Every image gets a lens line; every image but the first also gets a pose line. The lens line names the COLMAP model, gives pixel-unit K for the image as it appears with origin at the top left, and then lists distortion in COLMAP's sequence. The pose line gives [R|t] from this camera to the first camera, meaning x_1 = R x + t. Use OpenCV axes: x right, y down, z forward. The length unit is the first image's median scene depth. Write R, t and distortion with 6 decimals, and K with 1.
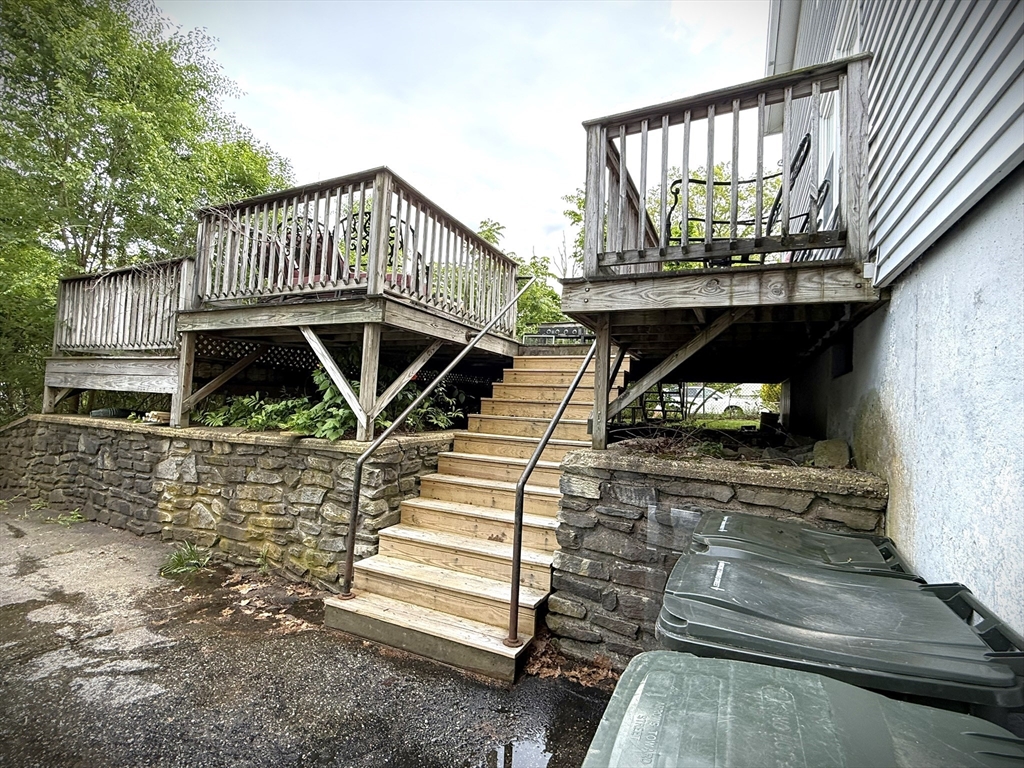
lens RADIAL K [[498.1, 0, 513.7], [0, 498.1, 387.1], [0, 0, 1]] dist [-0.003731, -0.000460]
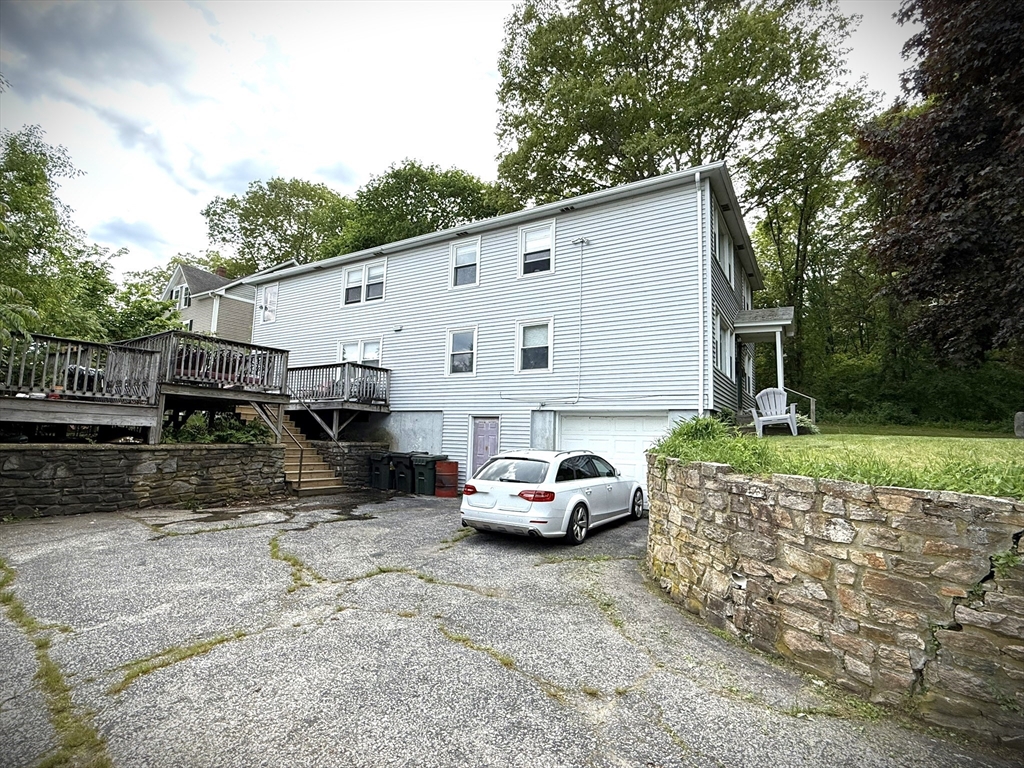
lens RADIAL K [[498.1, 0, 517.6], [0, 498.1, 380.5], [0, 0, 1]] dist [-0.003731, -0.000460]
pose [[0.113884, 0.076973, 0.990508, -2.820248], [-0.060072, 0.995703, -0.070470, -0.129241], [-0.991676, -0.051476, 0.118019, -0.663540]]
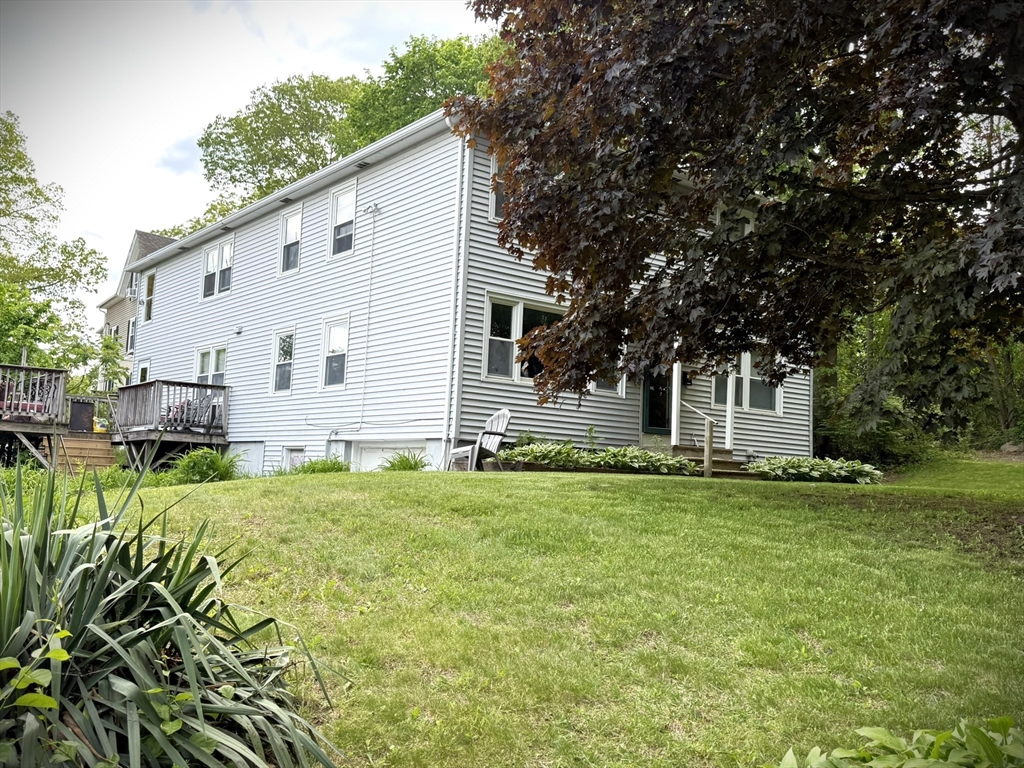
lens RADIAL K [[974.5, 0, 510.6], [0, 974.5, 386.4], [0, 0, 1]] dist [-0.006617, 0.000000]
pose [[0.466394, 0.060829, 0.882483, -3.297967], [-0.053591, 0.997743, -0.040451, -0.270365], [-0.882952, -0.028427, 0.468601, -3.084371]]
